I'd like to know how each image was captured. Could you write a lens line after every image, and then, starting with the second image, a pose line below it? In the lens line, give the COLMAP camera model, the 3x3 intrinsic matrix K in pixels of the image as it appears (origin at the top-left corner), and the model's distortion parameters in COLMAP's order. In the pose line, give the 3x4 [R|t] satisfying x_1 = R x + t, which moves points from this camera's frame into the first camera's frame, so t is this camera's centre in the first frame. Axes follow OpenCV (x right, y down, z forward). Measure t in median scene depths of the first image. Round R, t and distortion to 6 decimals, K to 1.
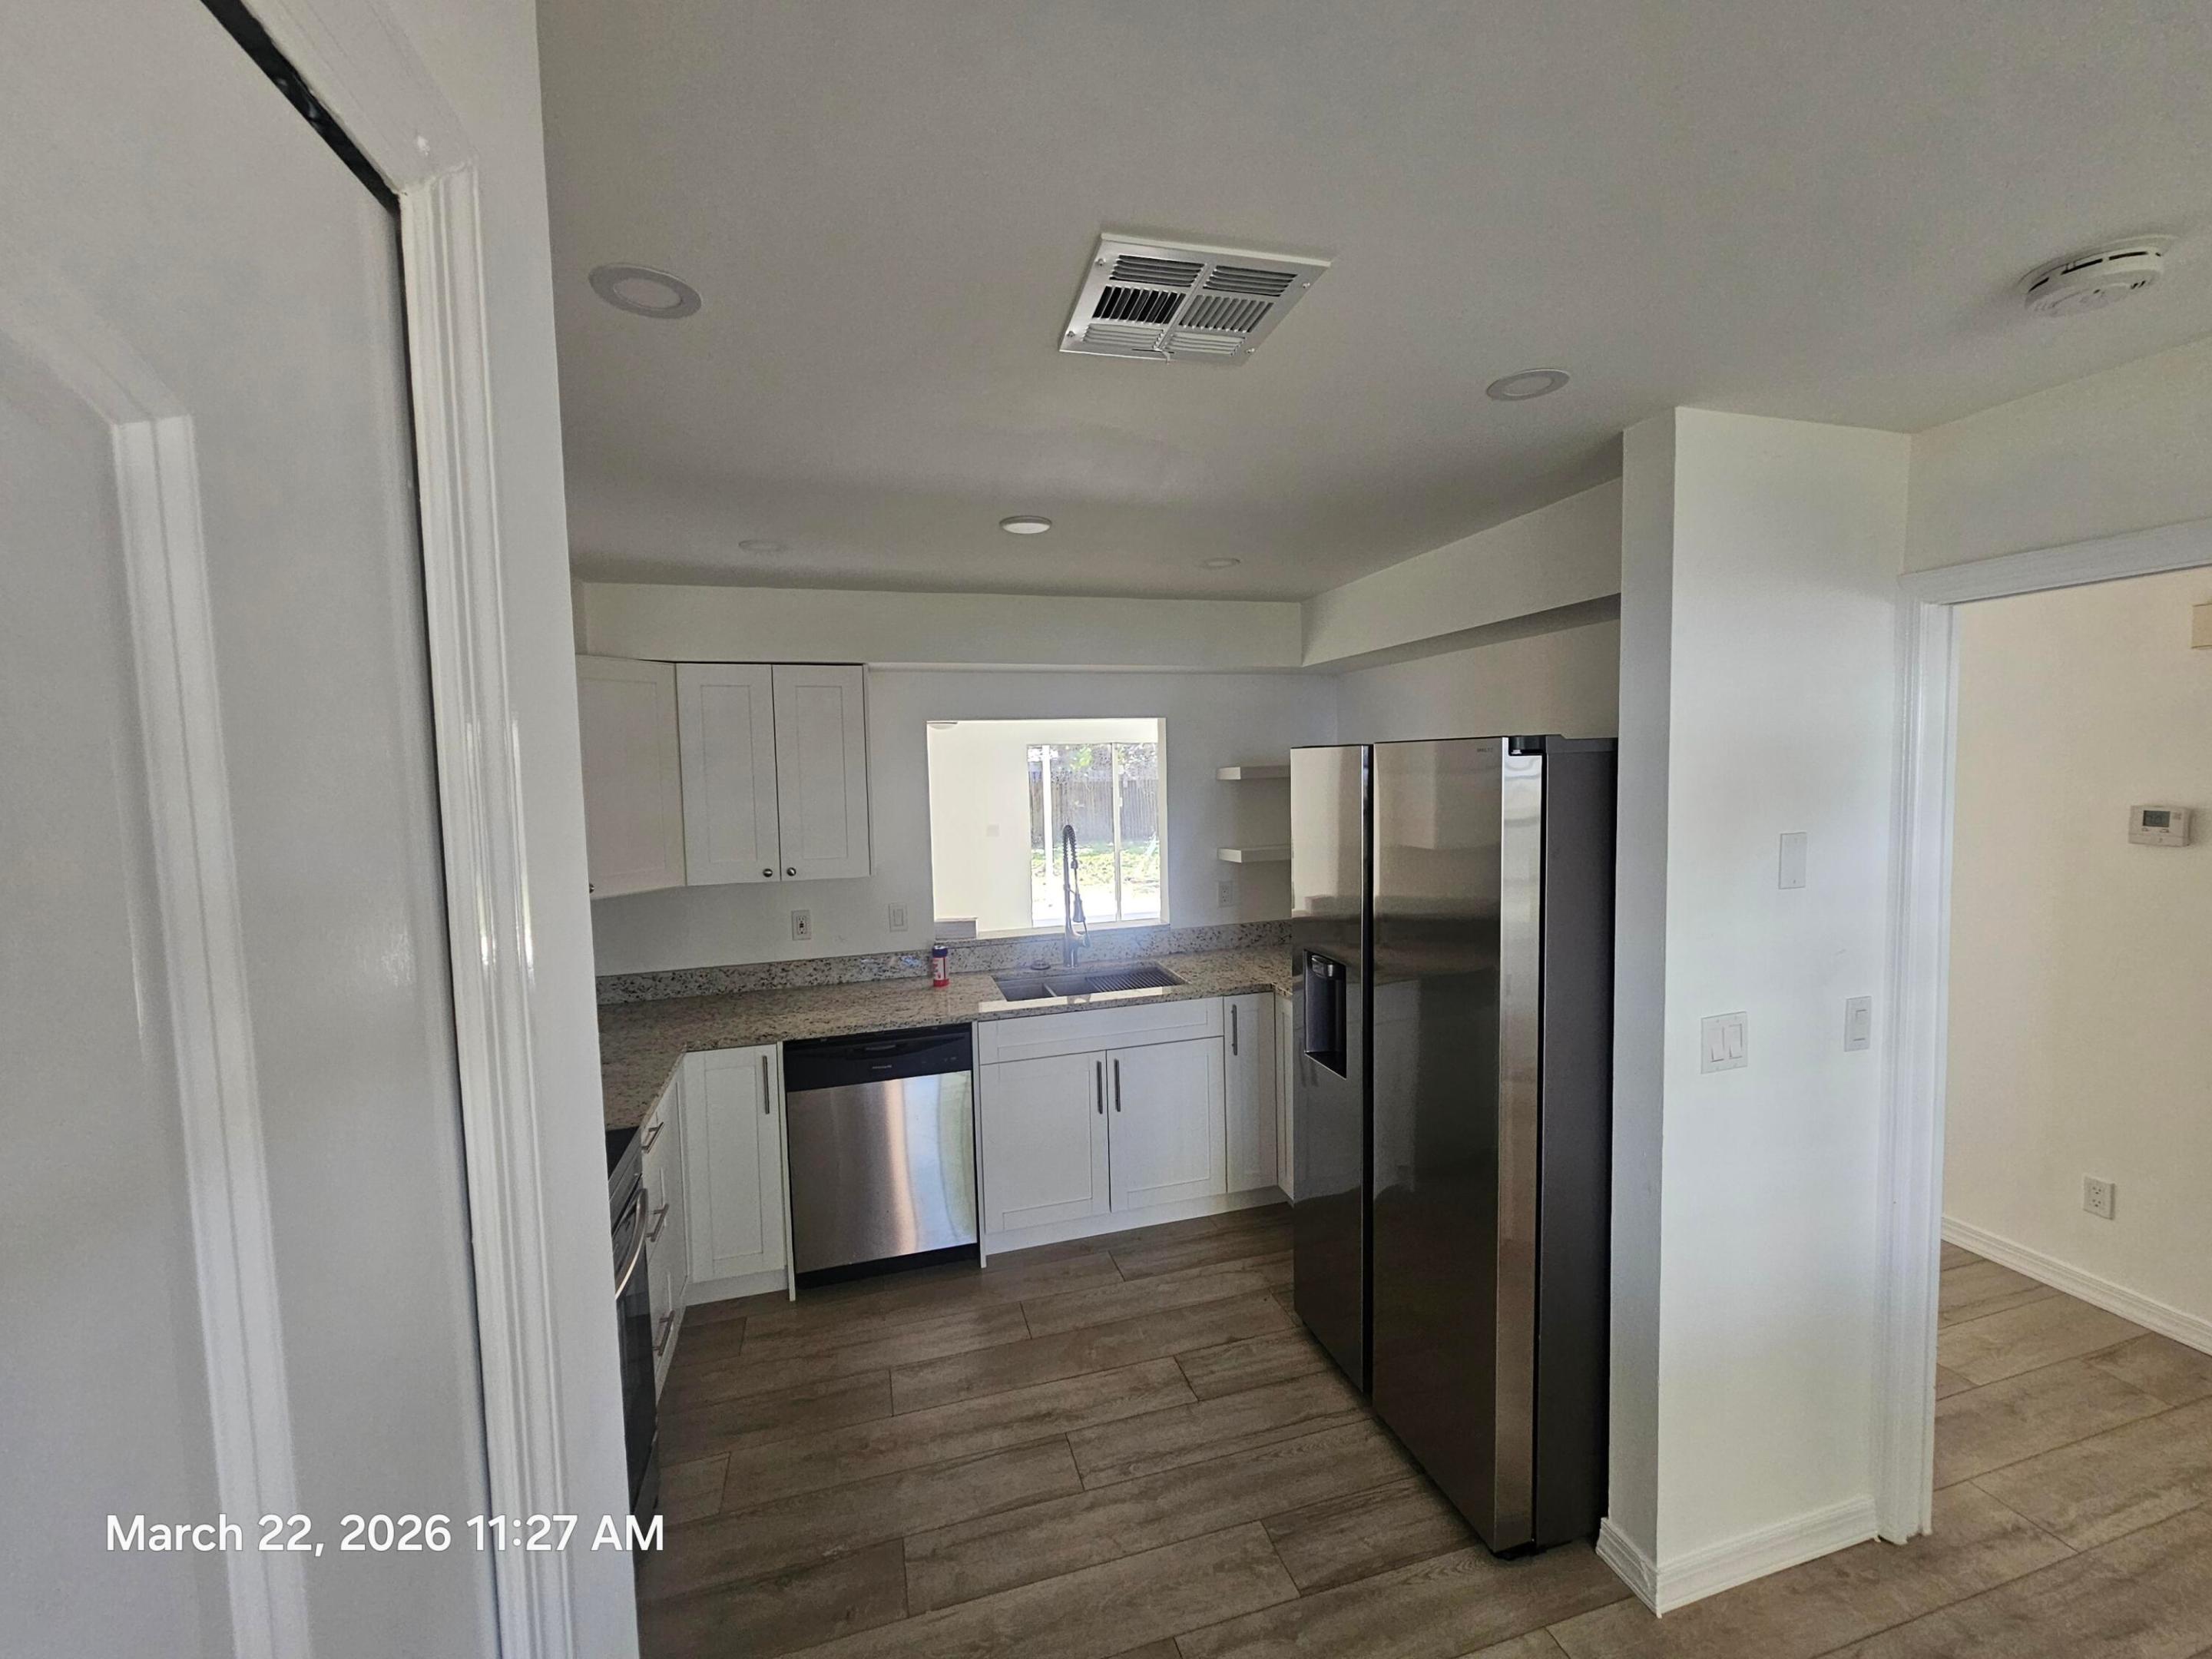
lens RADIAL K [[899.7, 0, 1115.5], [0, 899.7, 819.8], [0, 0, 1]] dist [-0.000902, 0.000167]
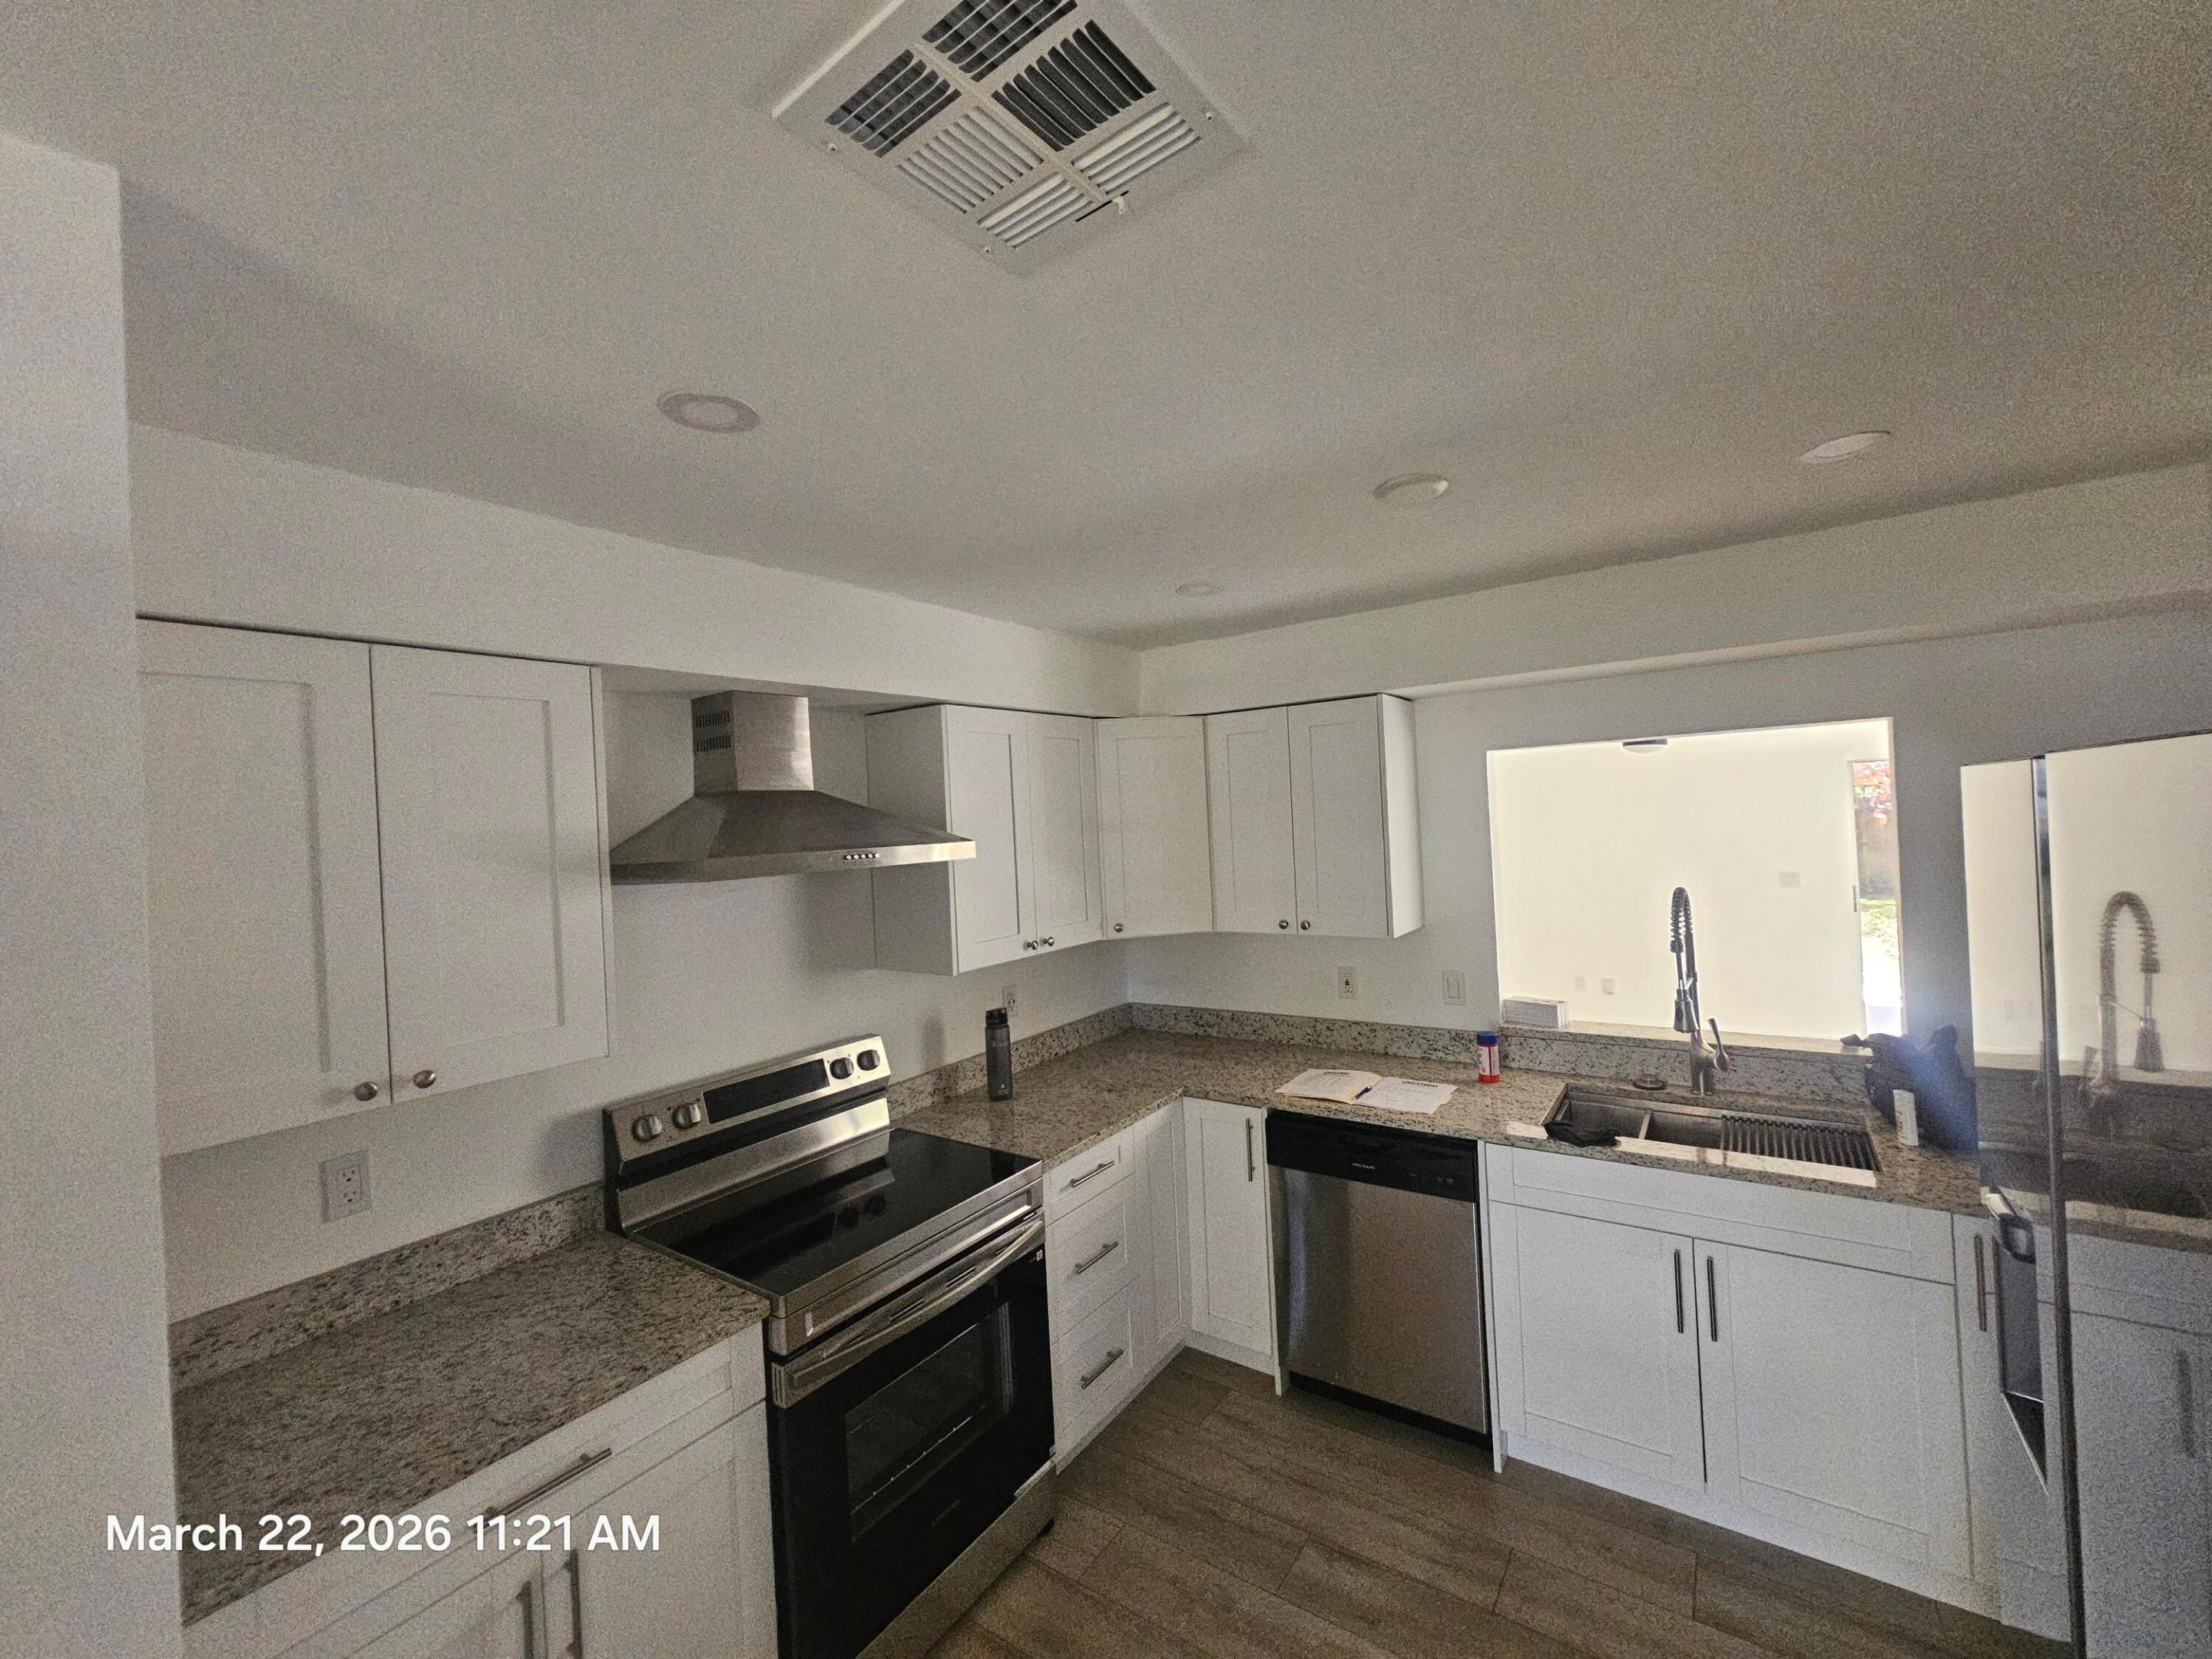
lens RADIAL K [[896.8, 0, 1116.9], [0, 896.8, 823.7], [0, 0, 1]] dist [-0.001017, -0.000036]
pose [[0.631840, -0.007082, -0.775067, 0.250564], [-0.014741, 0.999668, -0.021152, -0.026075], [0.774959, 0.024790, 0.631525, 0.280258]]
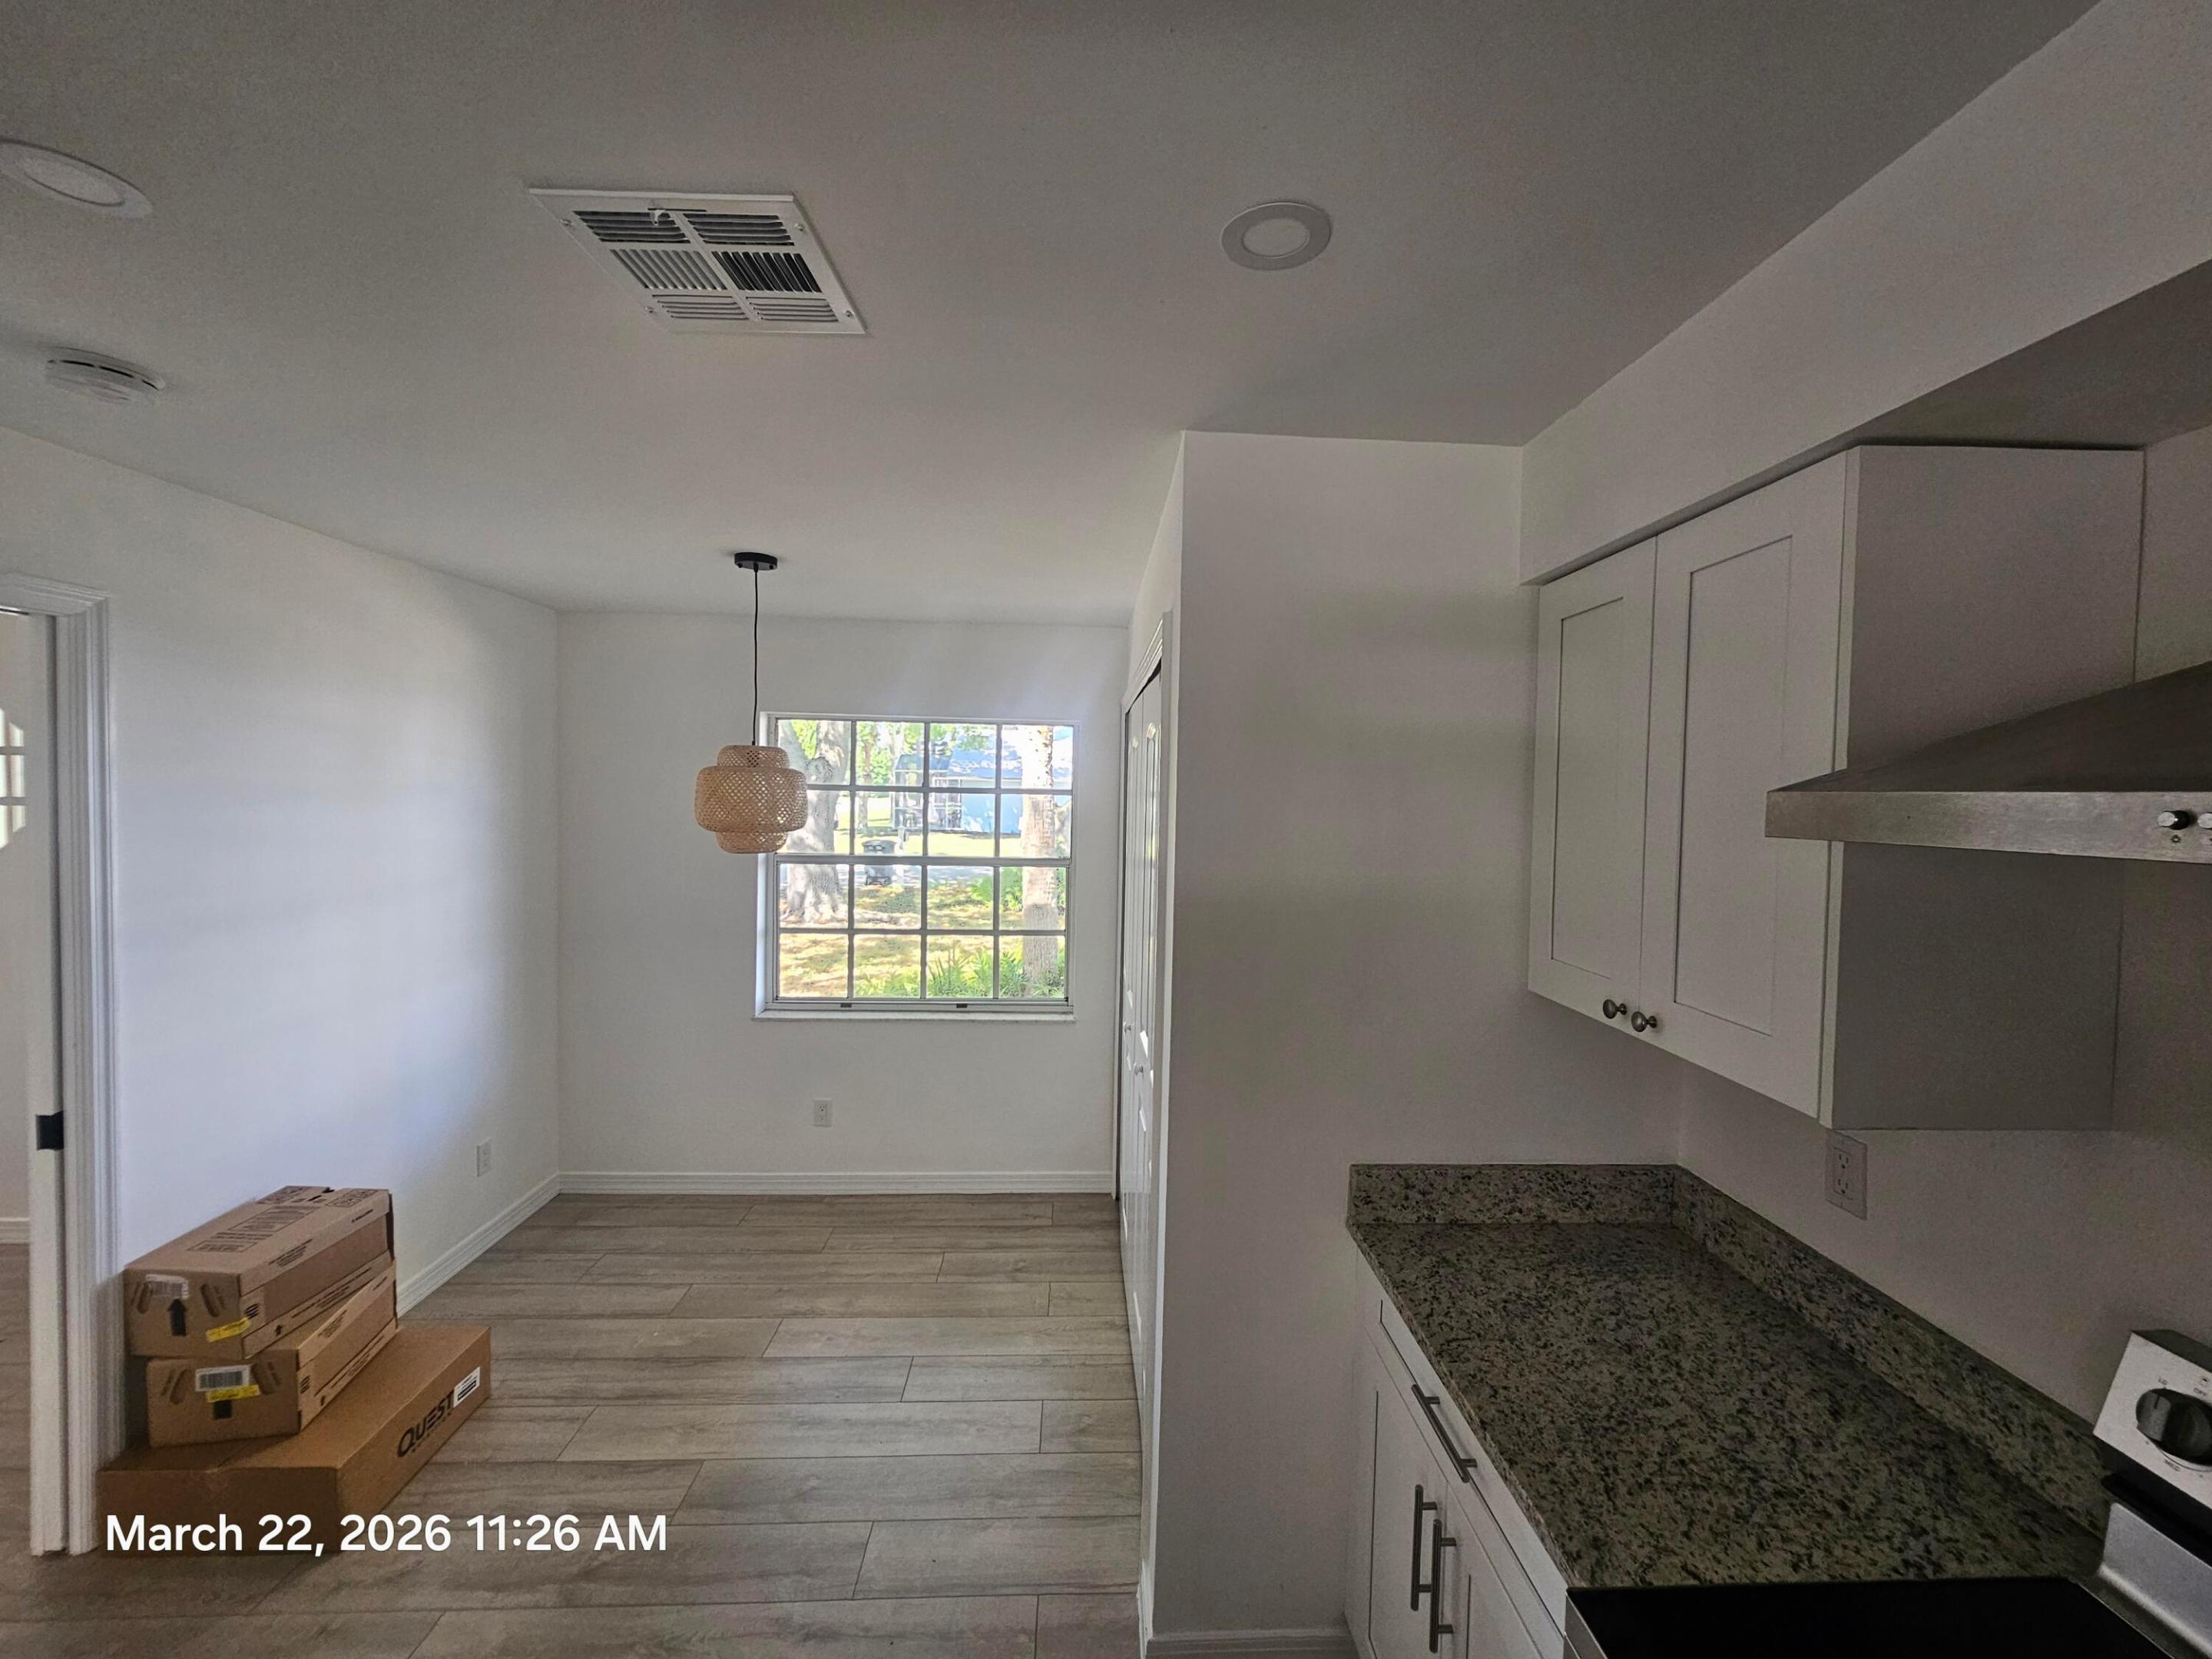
lens RADIAL K [[899.7, 0, 1115.5], [0, 899.7, 819.8], [0, 0, 1]] dist [-0.000902, 0.000167]
pose [[-0.972087, -0.005501, 0.234558, -0.234769], [0.015846, 0.995903, 0.089025, -0.031275], [-0.234086, 0.090257, -0.968017, 0.784383]]
